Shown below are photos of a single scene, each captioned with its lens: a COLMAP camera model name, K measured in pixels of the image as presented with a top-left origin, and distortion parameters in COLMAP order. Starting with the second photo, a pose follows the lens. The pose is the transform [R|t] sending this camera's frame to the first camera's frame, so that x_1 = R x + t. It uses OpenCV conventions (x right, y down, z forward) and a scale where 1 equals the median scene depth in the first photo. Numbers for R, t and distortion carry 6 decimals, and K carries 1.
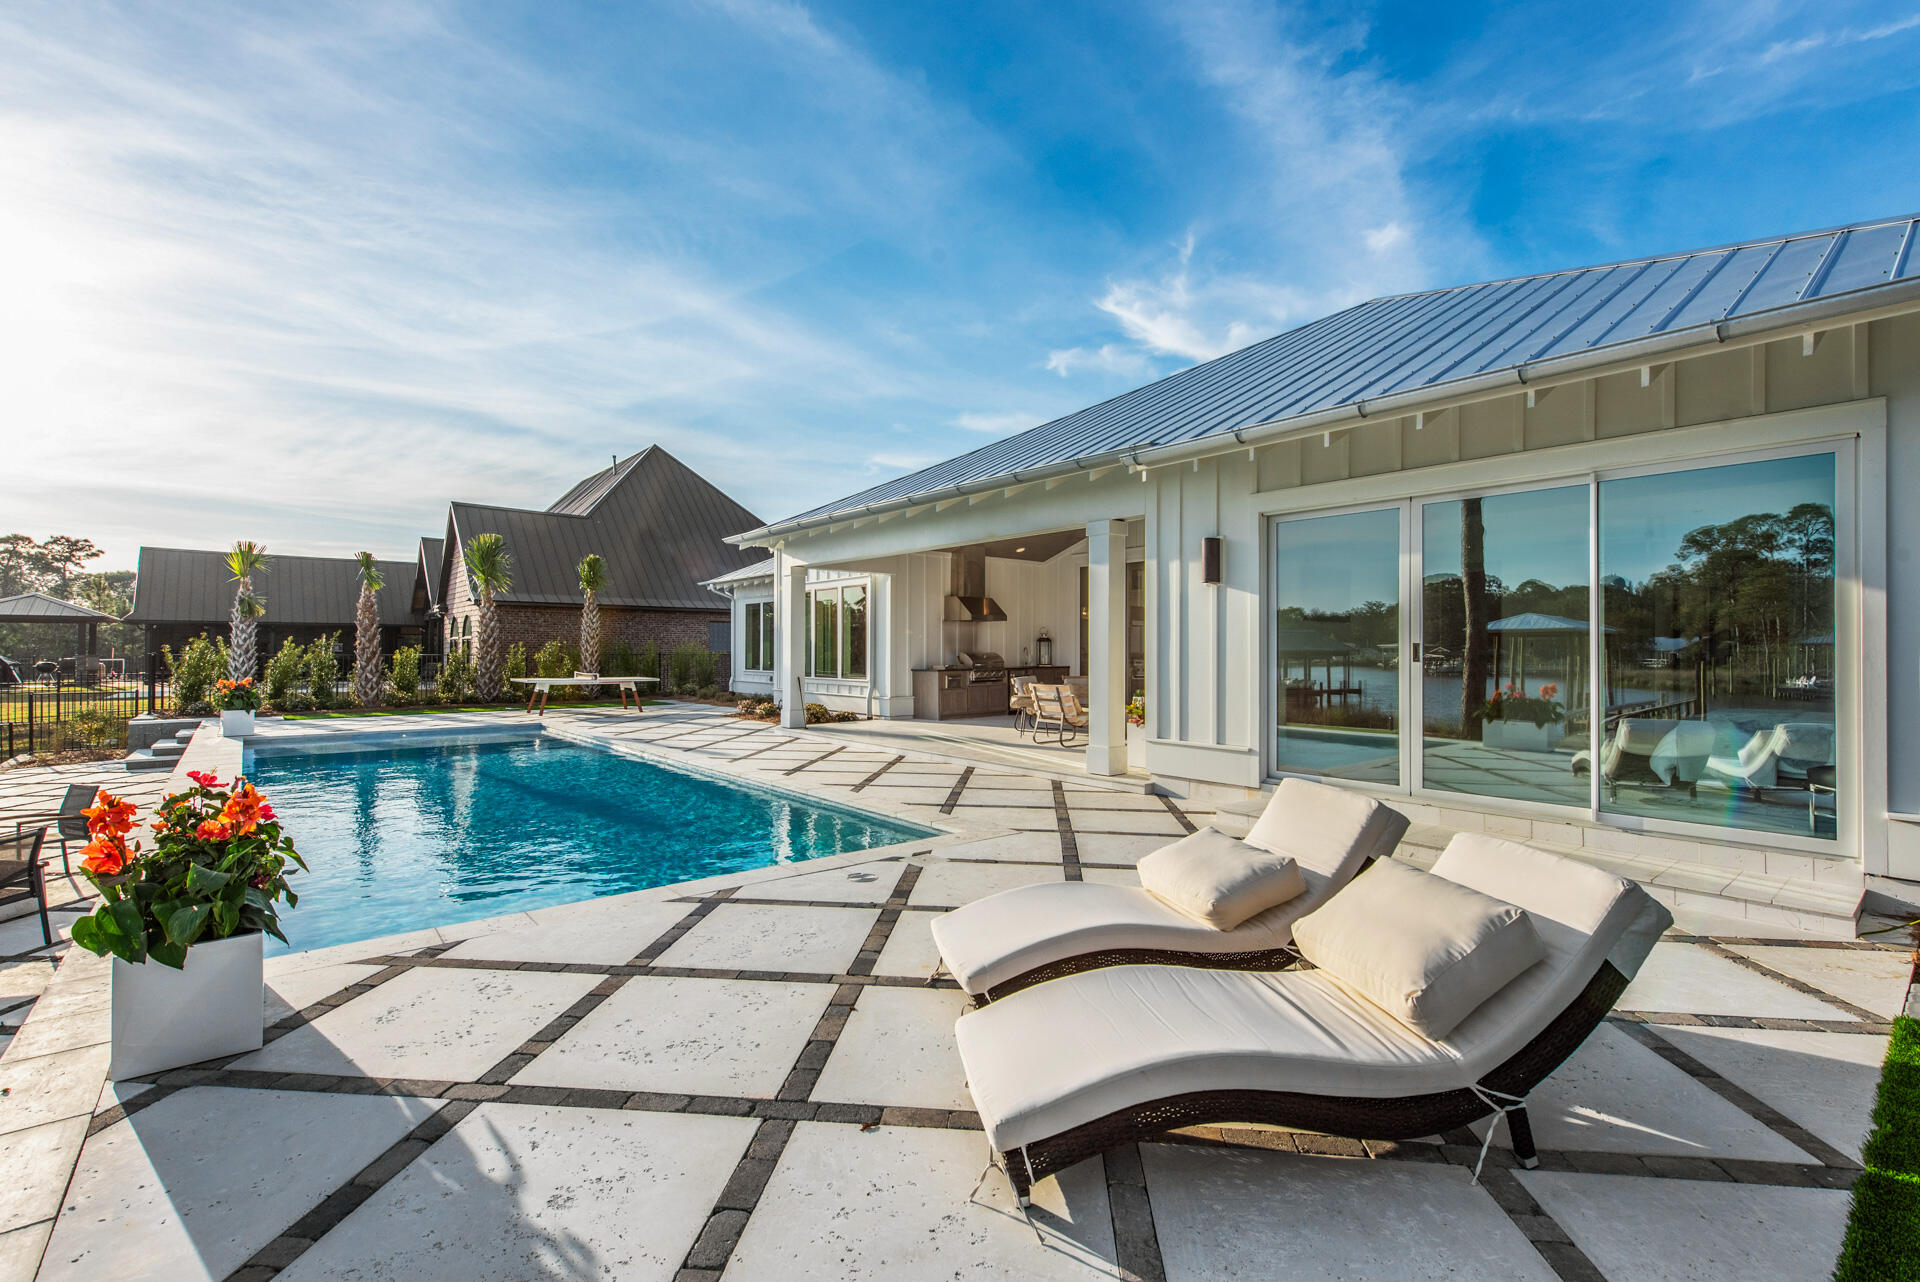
lens RADIAL K [[863.7, 0, 955.7], [0, 863.7, 660.6], [0, 0, 1]] dist [0.029968, -0.017281]
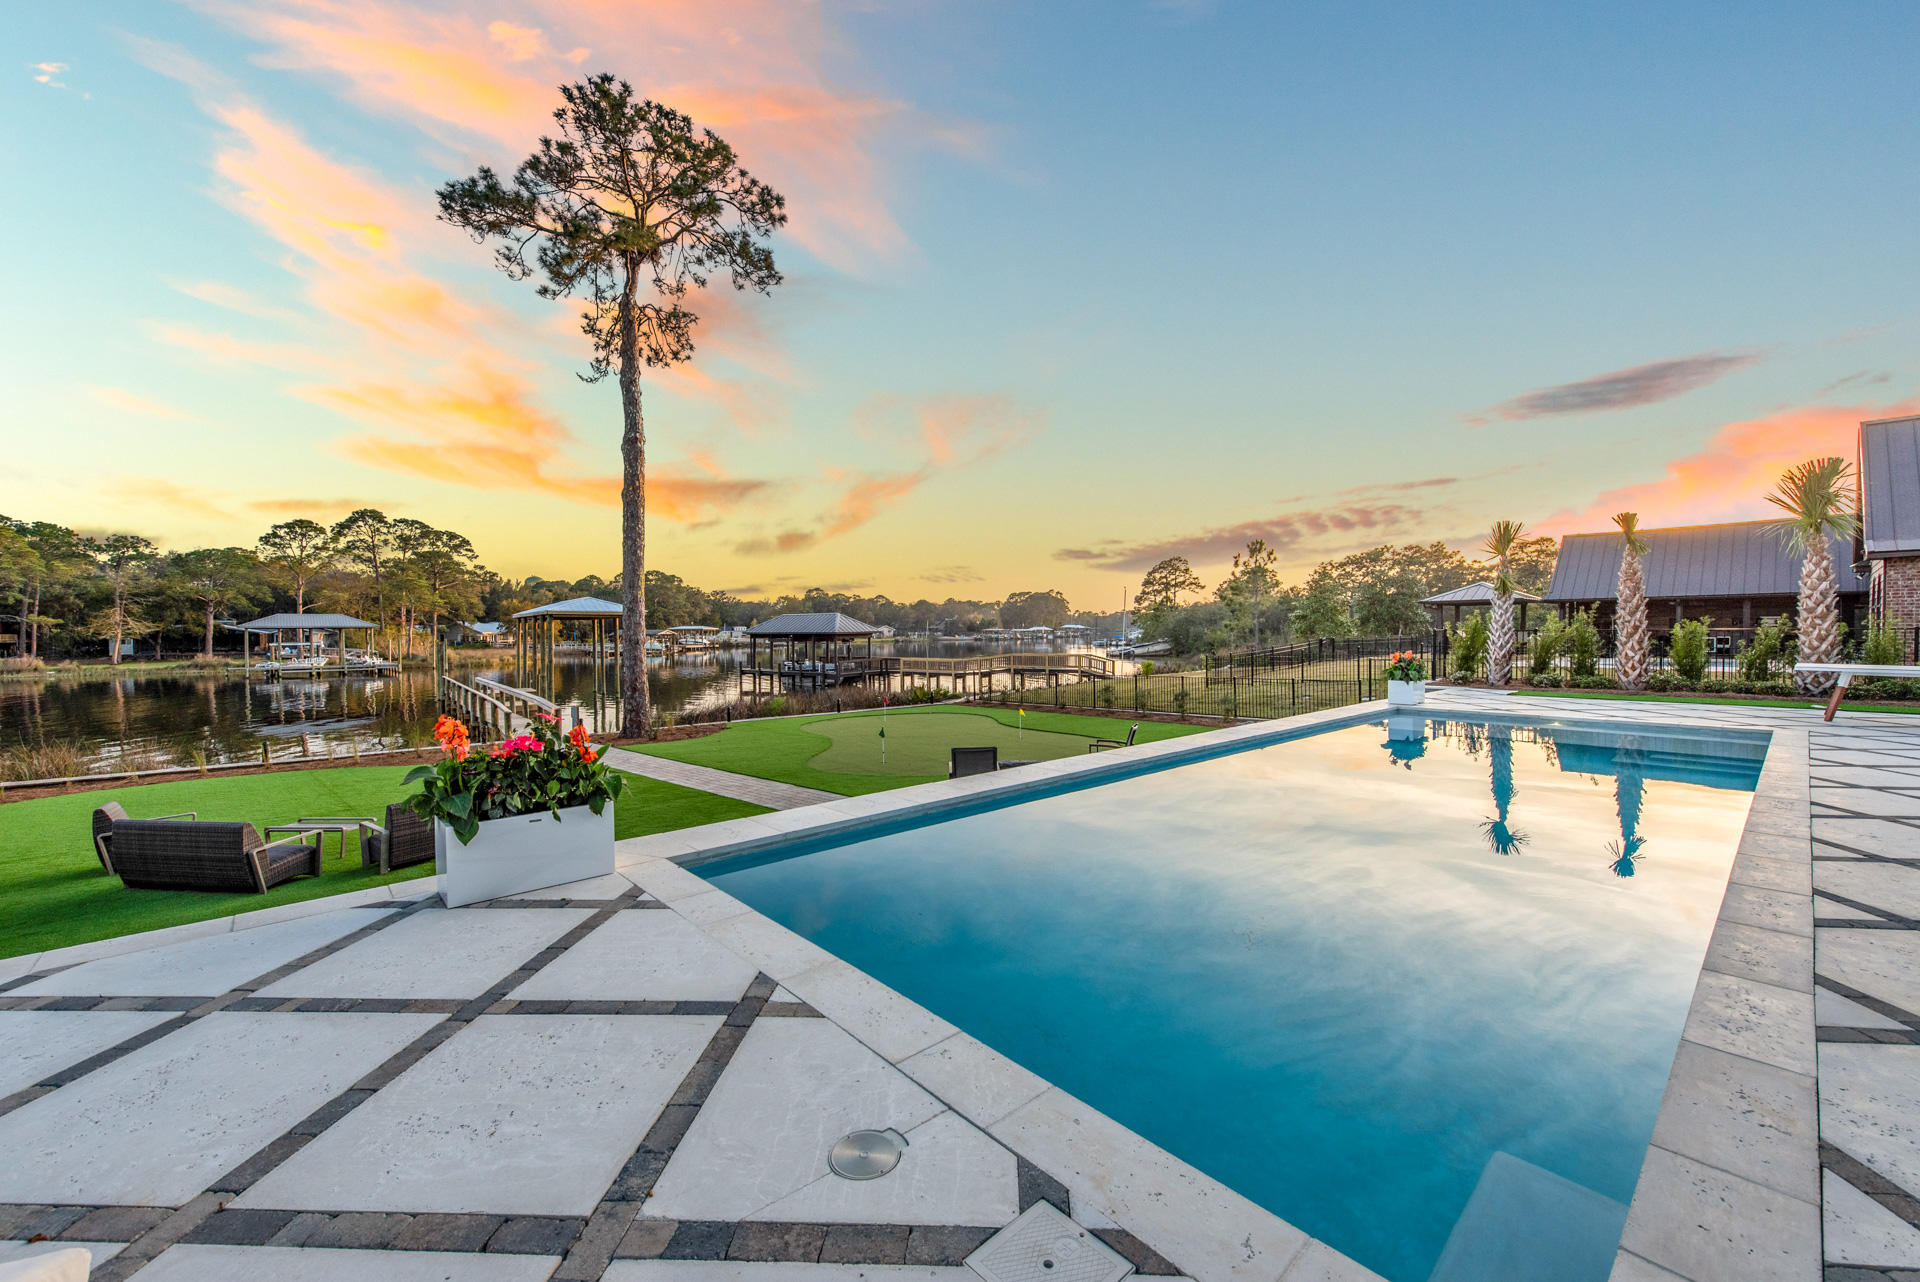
lens RADIAL K [[754.5, 0, 960.0], [0, 754.5, 641.0], [0, 0, 1]] dist [0.001709, -0.000090]
pose [[0.033944, 0.011073, -0.999362, 0.283534], [-0.004021, 0.999932, 0.010943, -0.002185], [0.999416, 0.003647, 0.033987, 1.136364]]
